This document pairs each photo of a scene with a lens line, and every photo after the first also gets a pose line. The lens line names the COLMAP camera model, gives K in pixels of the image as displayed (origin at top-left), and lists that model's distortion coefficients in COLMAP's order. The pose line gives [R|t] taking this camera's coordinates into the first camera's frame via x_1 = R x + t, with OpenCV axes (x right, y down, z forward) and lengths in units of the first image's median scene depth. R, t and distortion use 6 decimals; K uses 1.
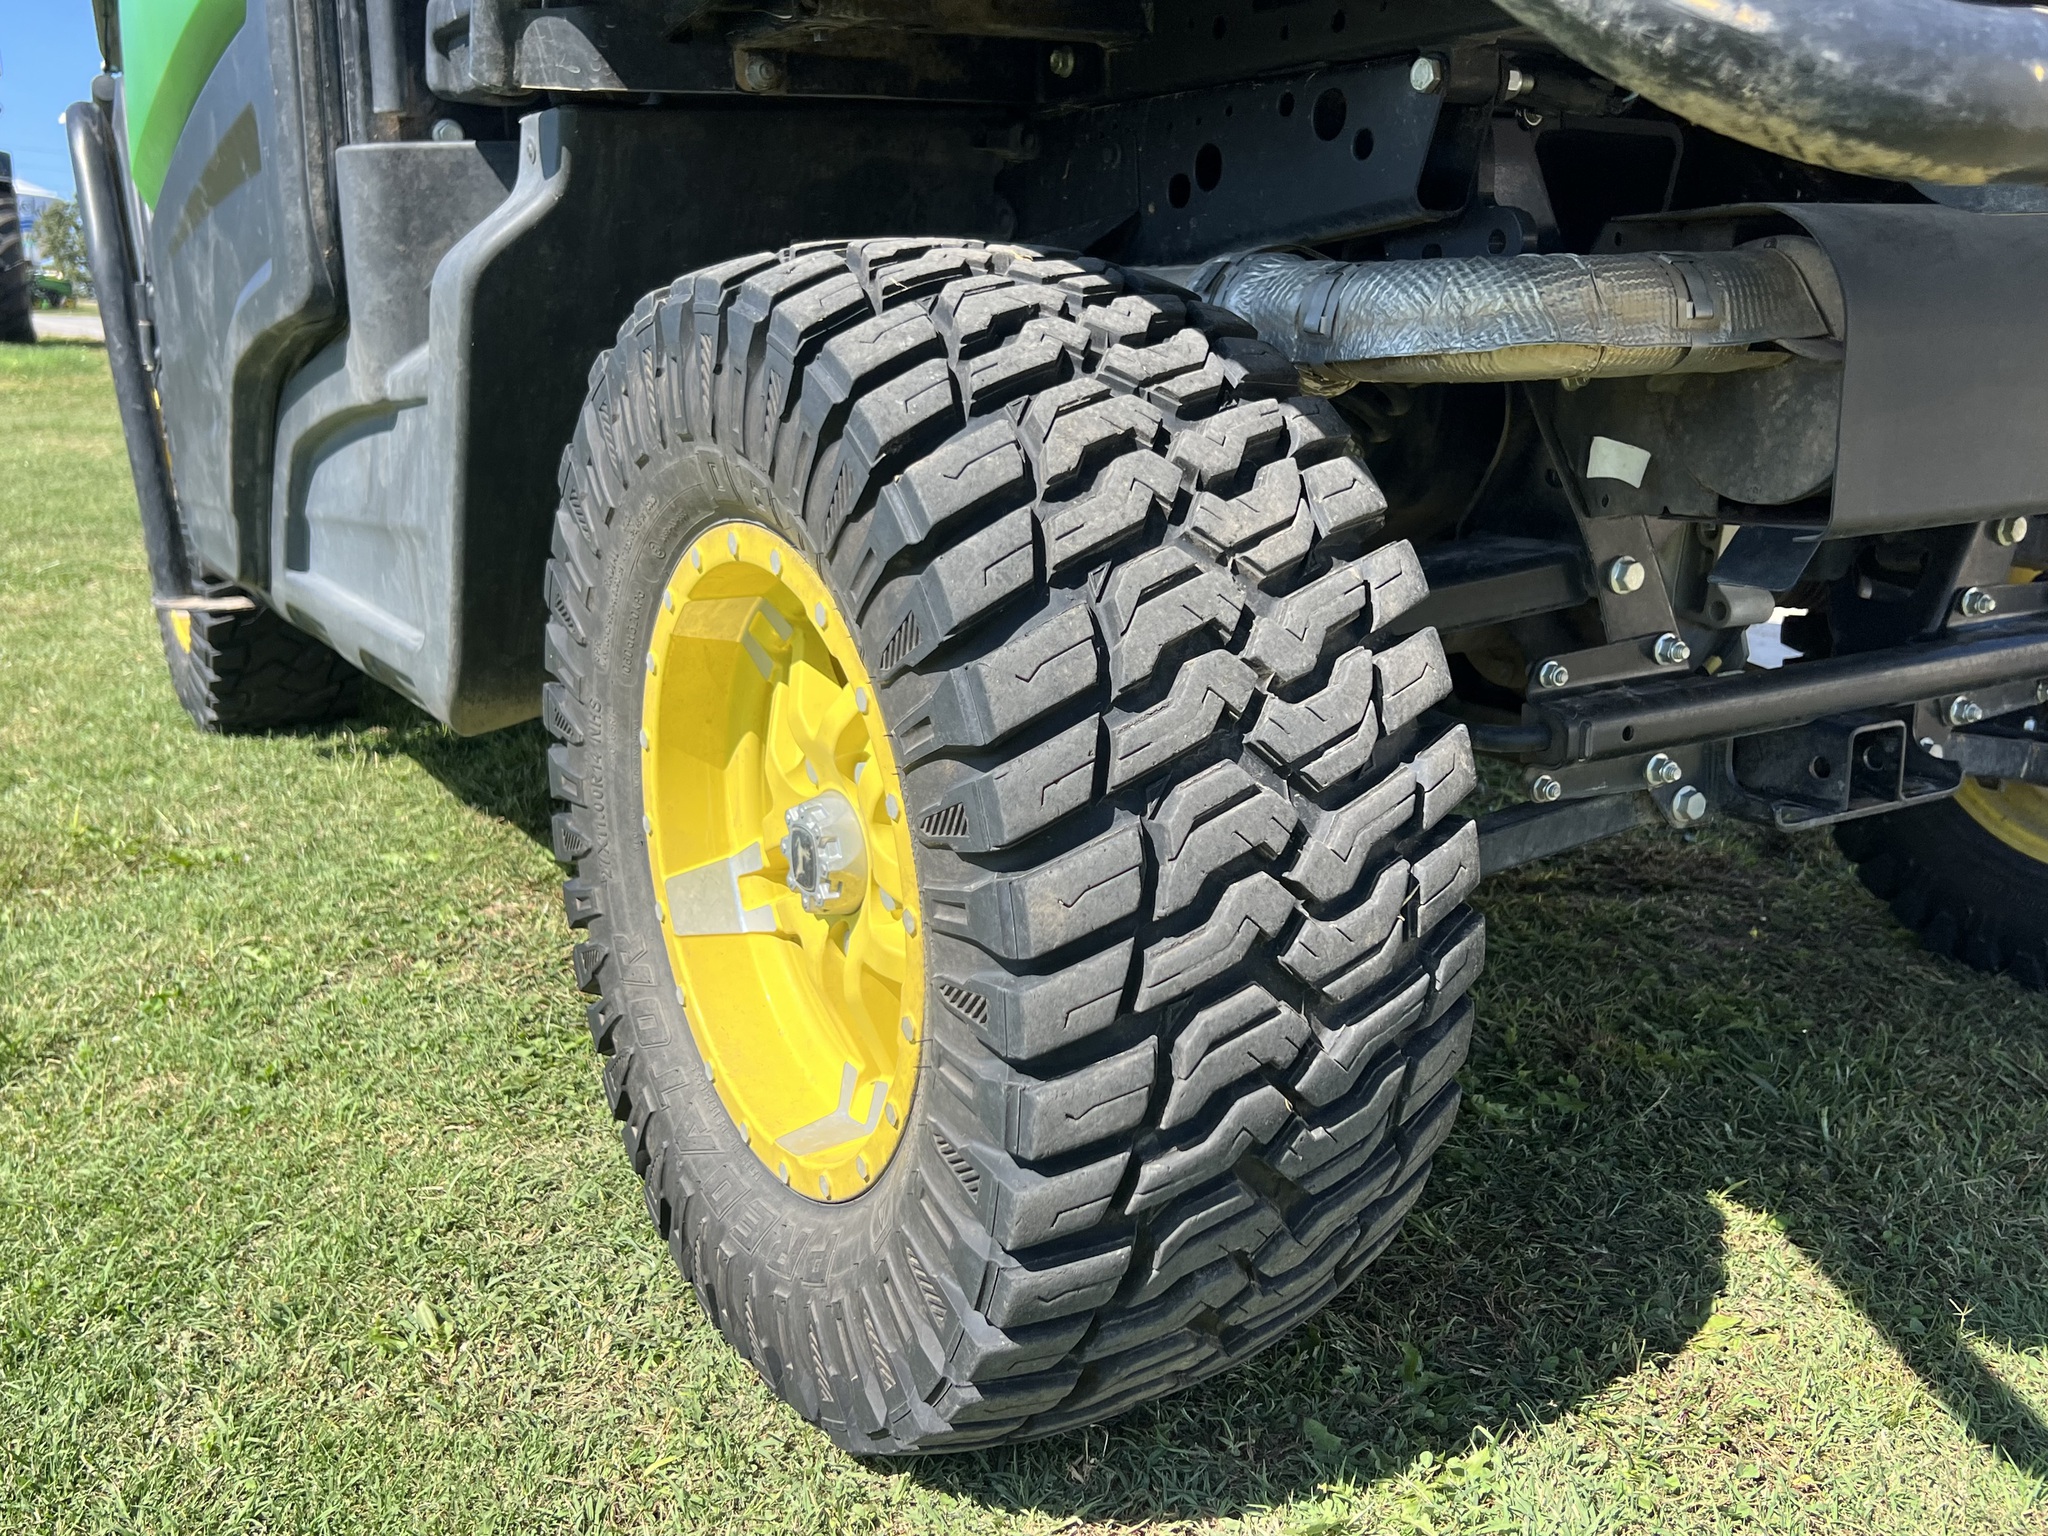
lens RADIAL K [[1875.6, 0, 1070.2], [0, 1875.6, 793.1], [0, 0, 1]] dist [0.061233, -0.102031]
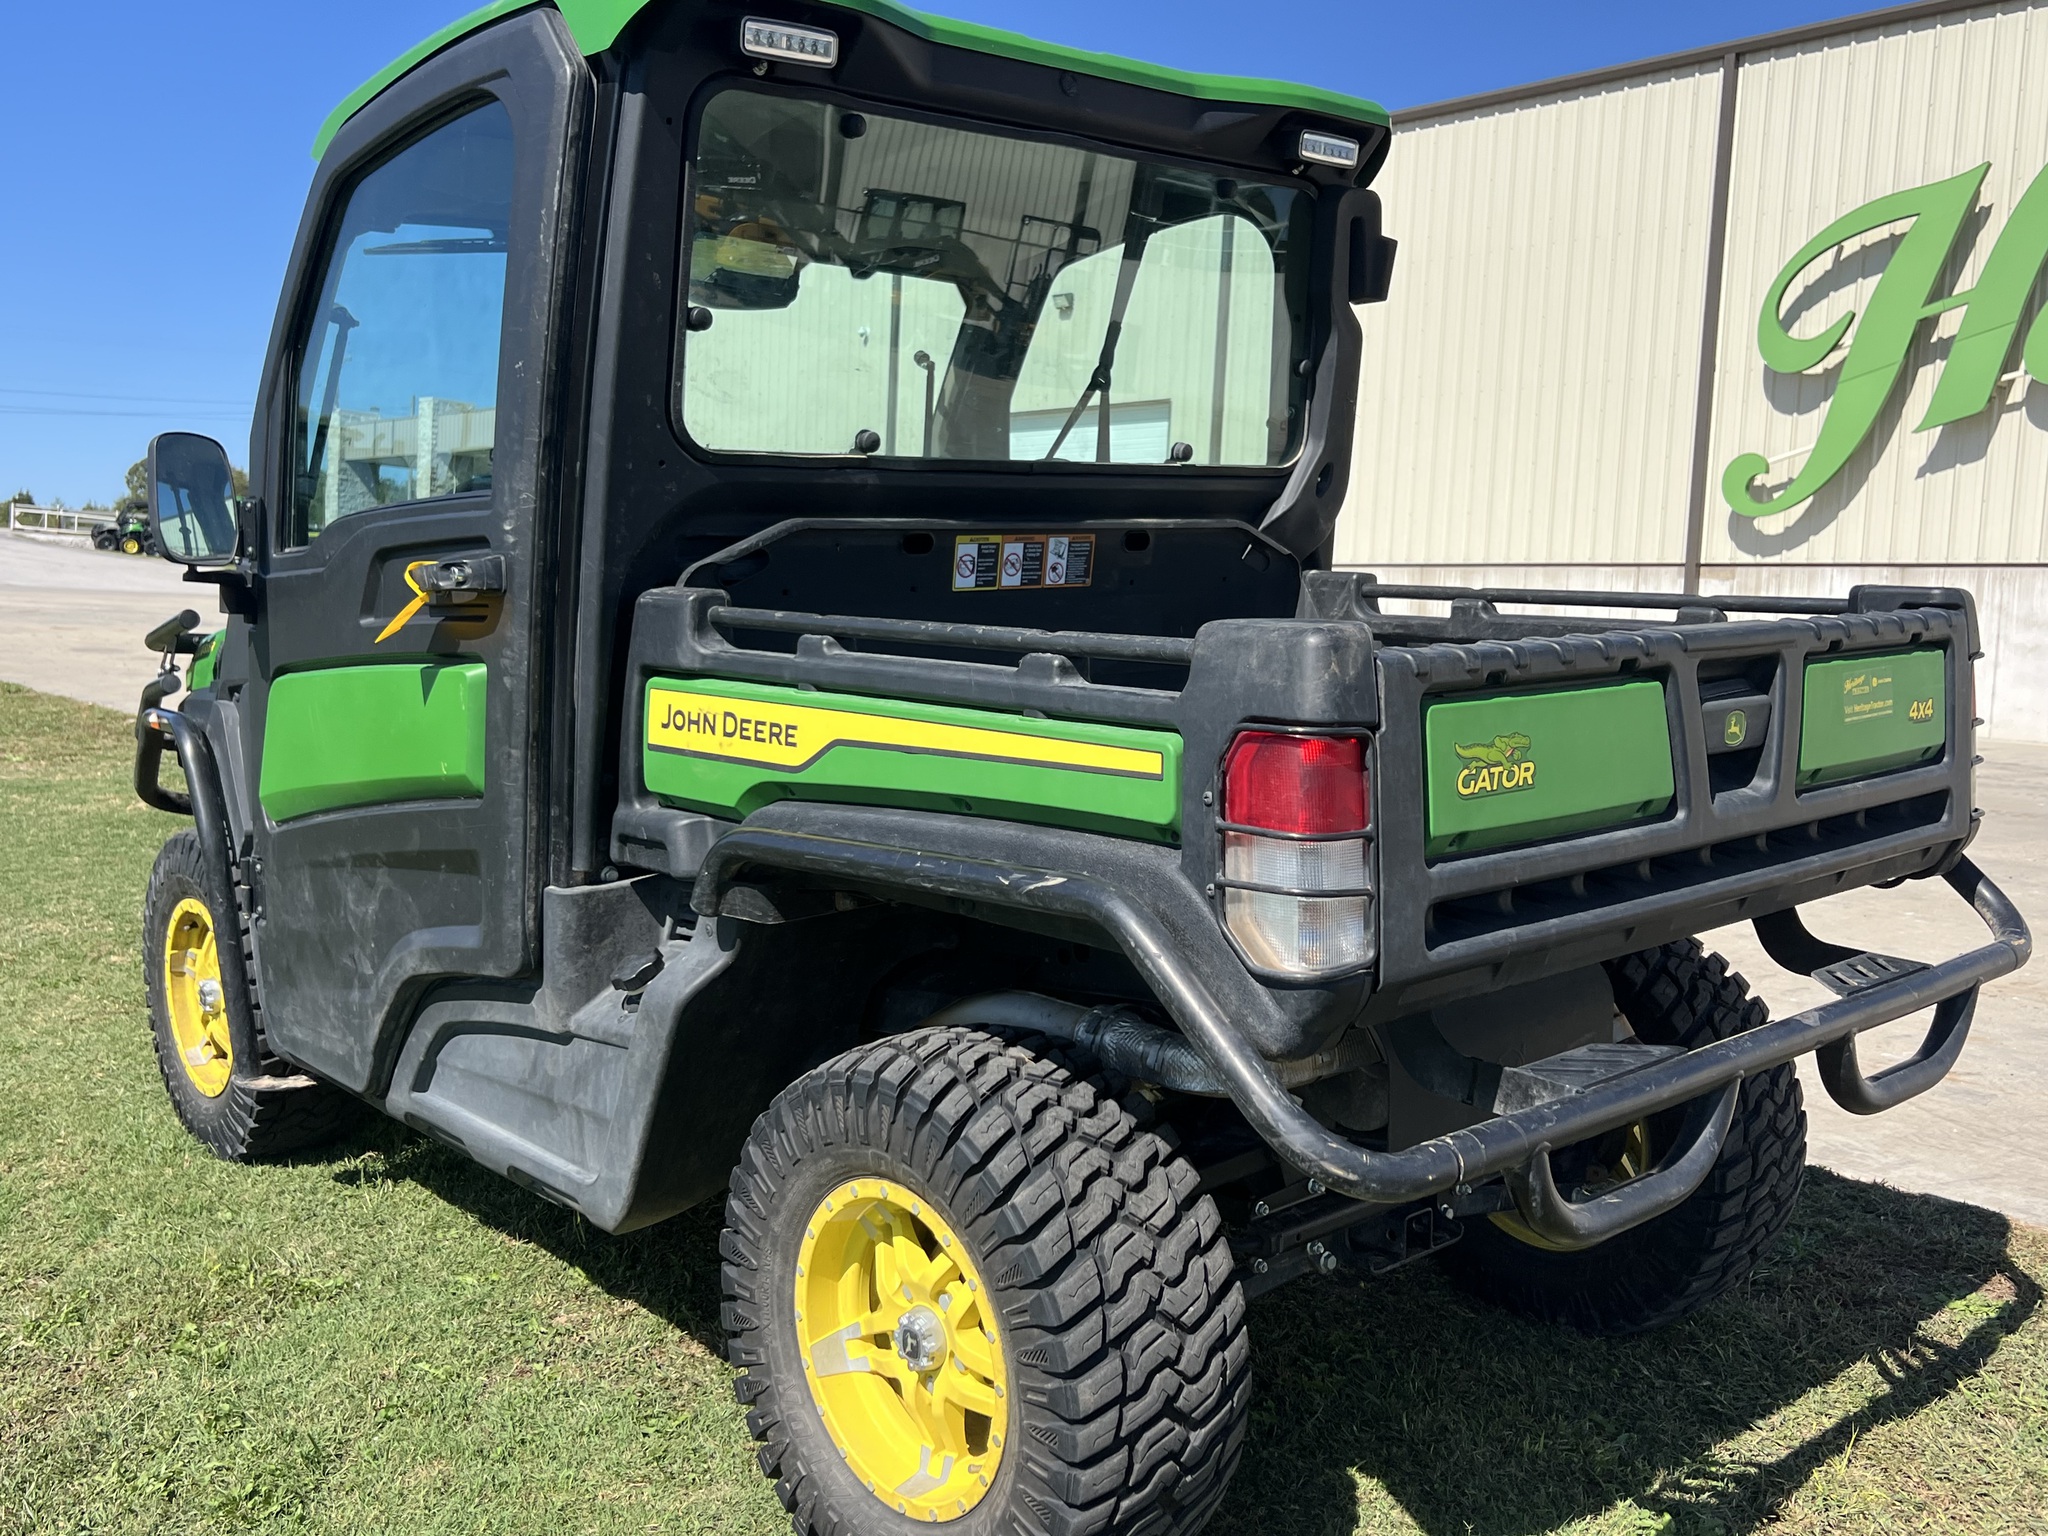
lens RADIAL K [[1875.6, 0, 1070.2], [0, 1875.6, 793.1], [0, 0, 1]] dist [0.061233, -0.102031]
pose [[0.979560, -0.008640, 0.200968, -0.441705], [0.029621, 0.994381, -0.101627, -0.398842], [-0.198961, 0.105503, 0.974312, -1.230340]]
